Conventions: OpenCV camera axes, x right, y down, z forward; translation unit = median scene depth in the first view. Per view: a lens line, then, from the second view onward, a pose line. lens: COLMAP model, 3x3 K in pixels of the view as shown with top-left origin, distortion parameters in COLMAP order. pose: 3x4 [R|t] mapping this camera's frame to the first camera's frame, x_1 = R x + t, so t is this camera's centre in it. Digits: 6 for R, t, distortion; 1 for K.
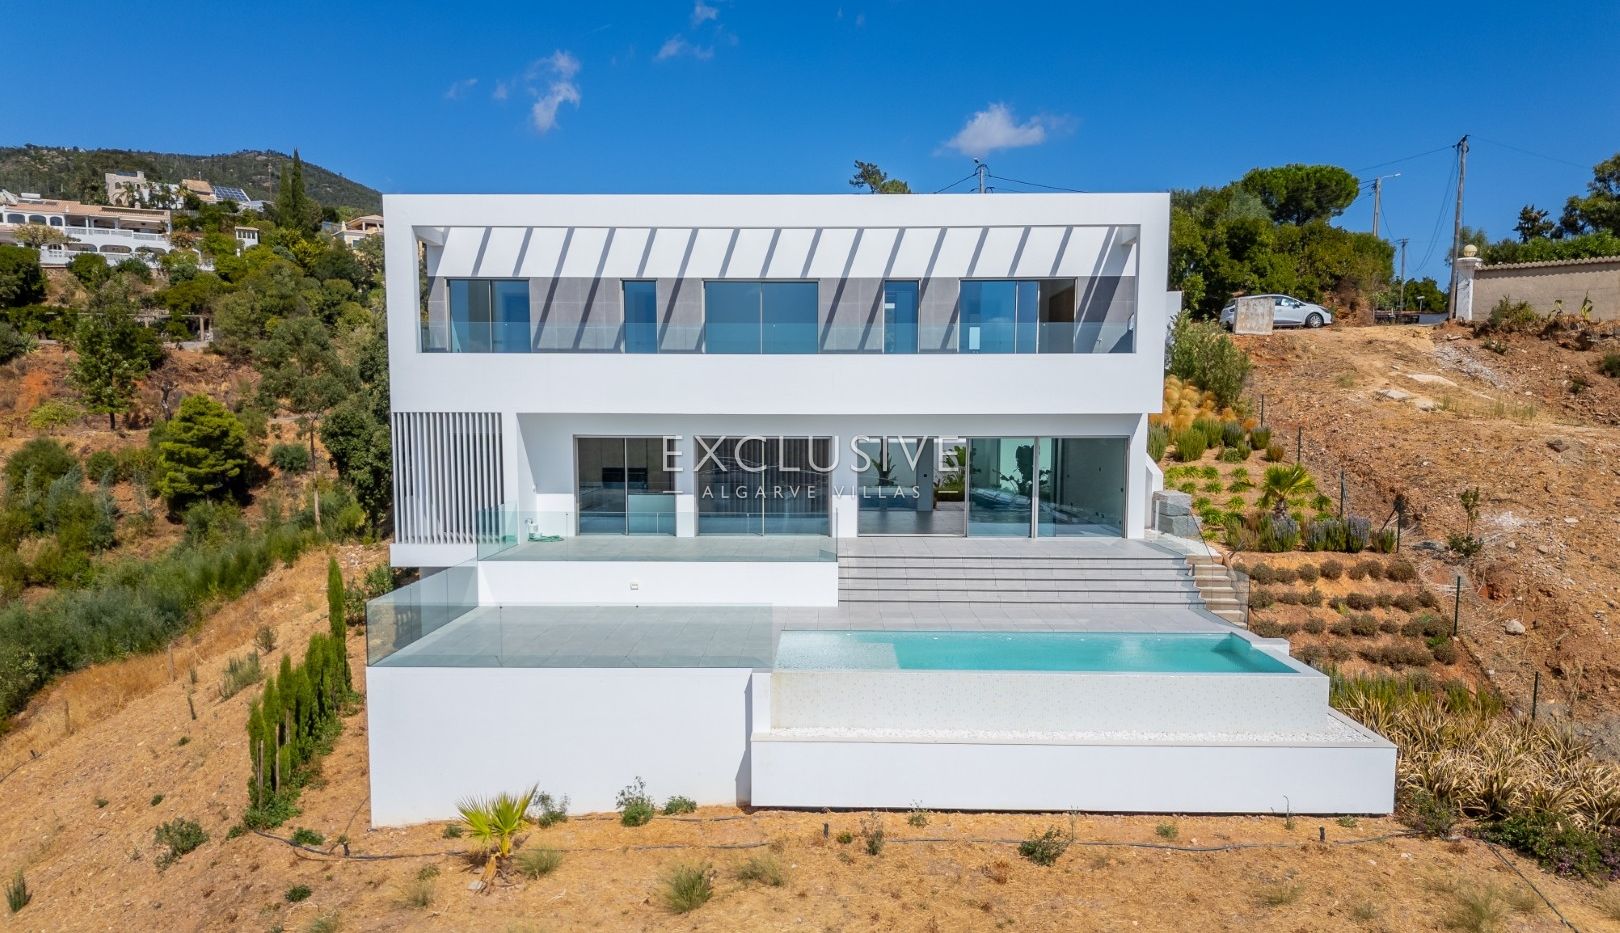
lens RADIAL K [[1149.6, 0, 812.1], [0, 1149.6, 521.6], [0, 0, 1]] dist [0.033192, -0.037037]
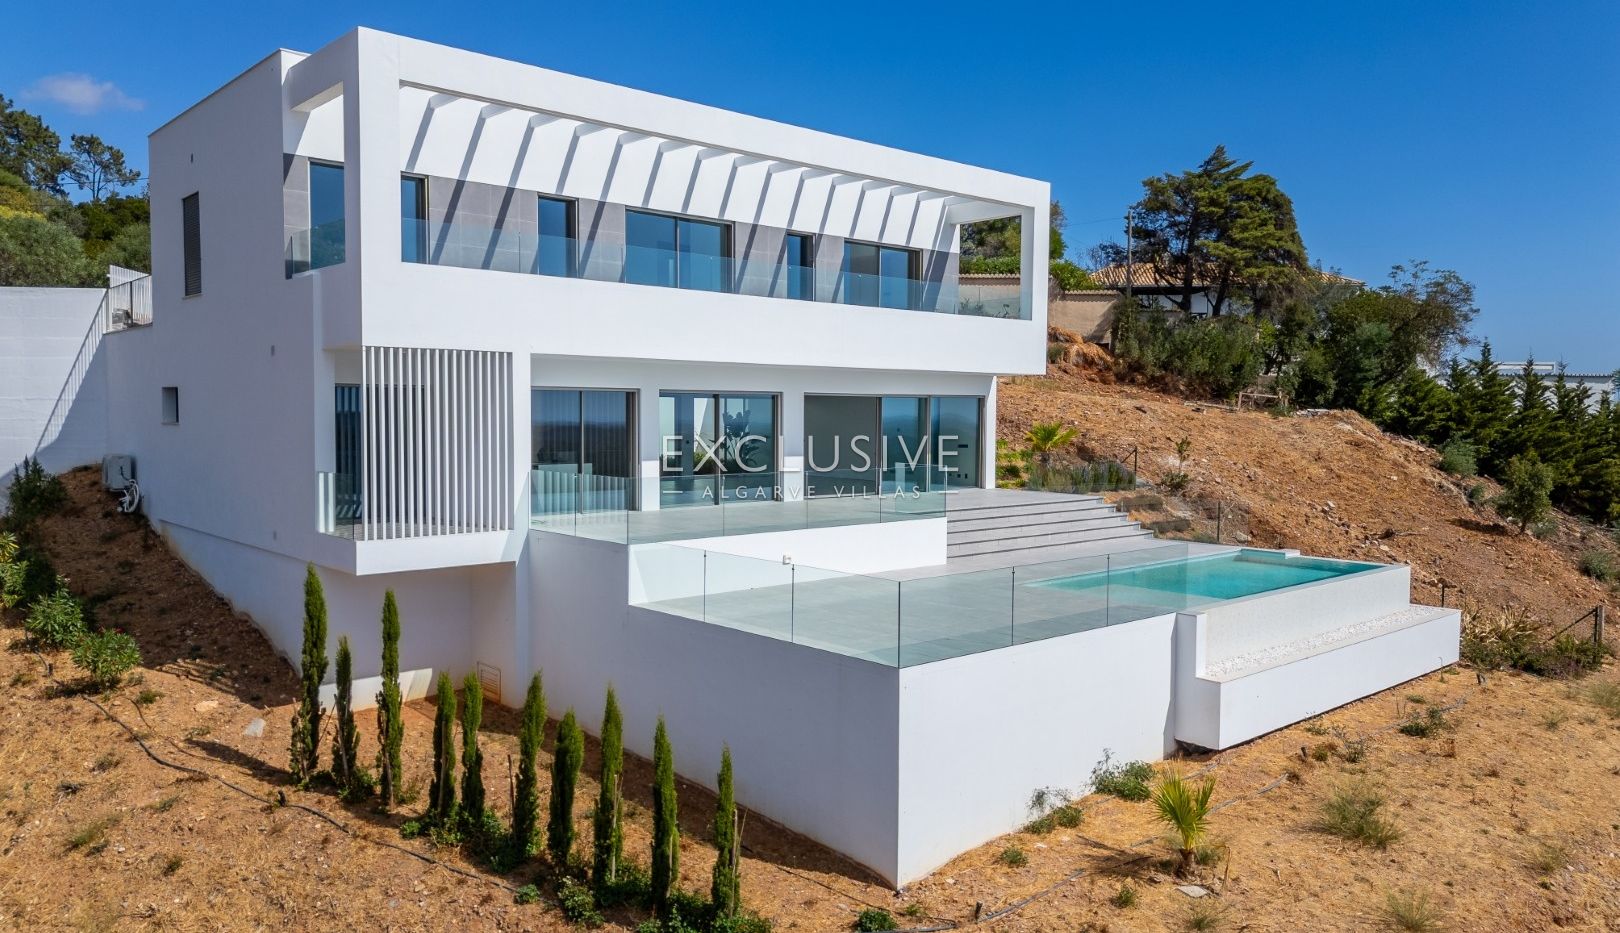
lens RADIAL K [[1149.6, 0, 825.7], [0, 1149.6, 416.0], [0, 0, 1]] dist [0.033192, -0.037037]
pose [[0.712671, -0.000116, 0.701499, -0.593667], [0.054730, 0.996961, -0.055437, -0.001252], [-0.699360, 0.077901, 0.710511, 0.308490]]
